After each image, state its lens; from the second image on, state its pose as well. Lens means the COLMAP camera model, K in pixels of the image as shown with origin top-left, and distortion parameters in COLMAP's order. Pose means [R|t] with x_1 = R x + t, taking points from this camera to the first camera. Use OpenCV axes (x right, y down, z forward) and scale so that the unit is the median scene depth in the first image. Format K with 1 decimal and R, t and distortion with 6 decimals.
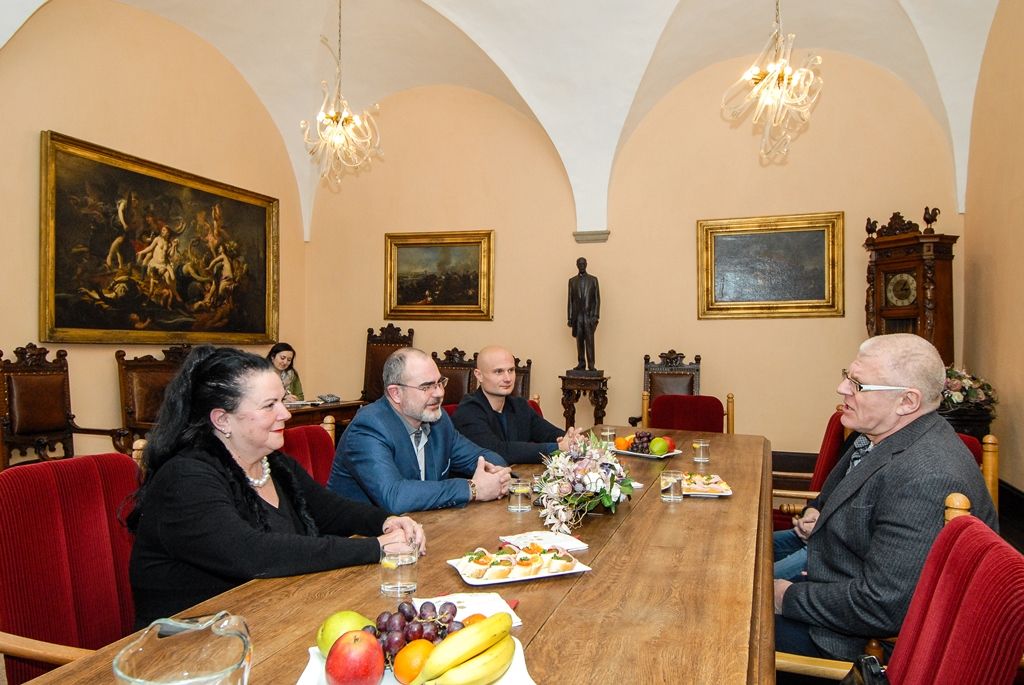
lens RADIAL K [[707.2, 0, 512.0], [0, 707.2, 342.5], [0, 0, 1]] dist [0.067582, -0.085200]
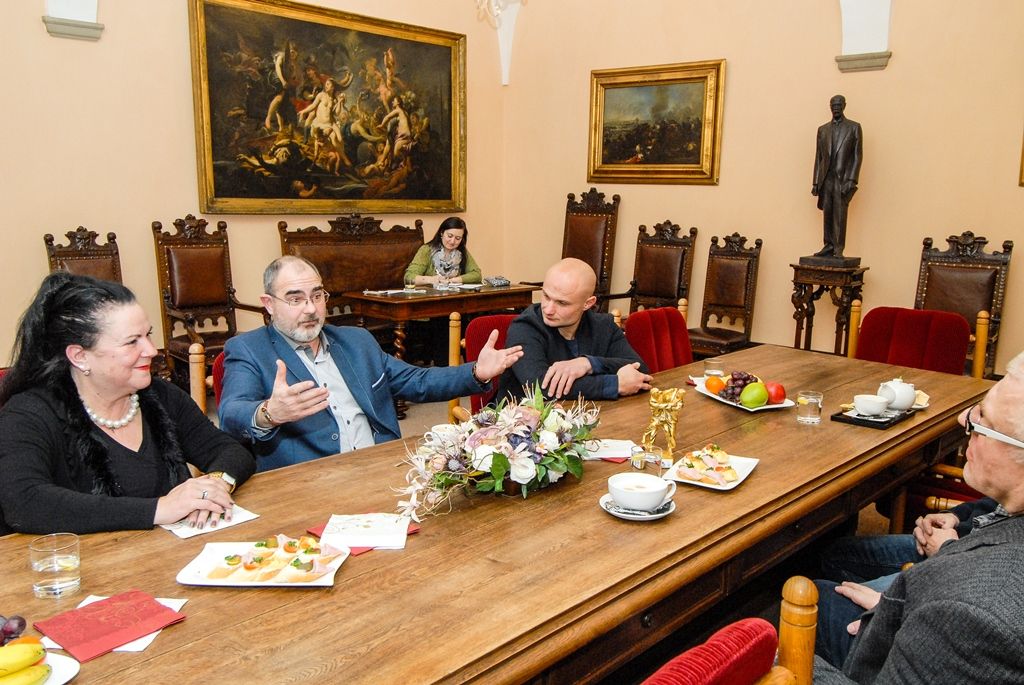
lens RADIAL K [[862.1, 0, 512.0], [0, 862.1, 342.5], [0, 0, 1]] dist [0.034161, -0.001709]
pose [[0.918994, 0.074040, -0.387256, 0.162055], [-0.005812, 0.984646, 0.174464, -0.029079], [0.394228, -0.158080, 0.905315, 0.062002]]
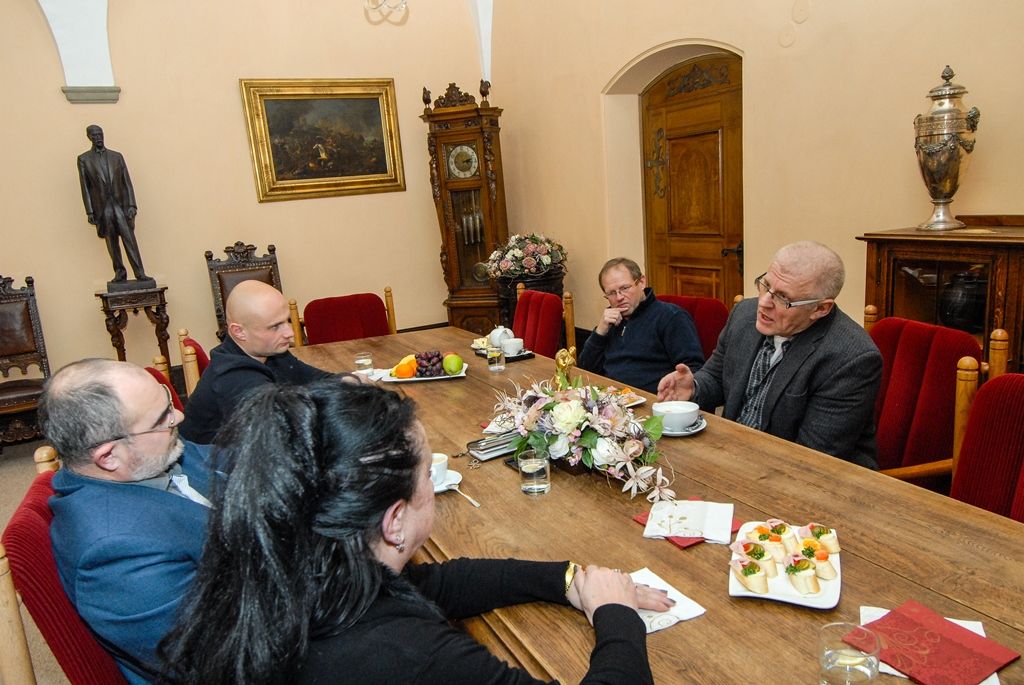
lens RADIAL K [[736.6, 0, 512.0], [0, 736.6, 342.5], [0, 0, 1]] dist [0.023383, -0.003851]
pose [[0.690537, -0.201835, 0.694565, -0.186882], [0.076219, 0.975236, 0.207619, -0.031490], [-0.719270, -0.090430, 0.688820, 0.169483]]
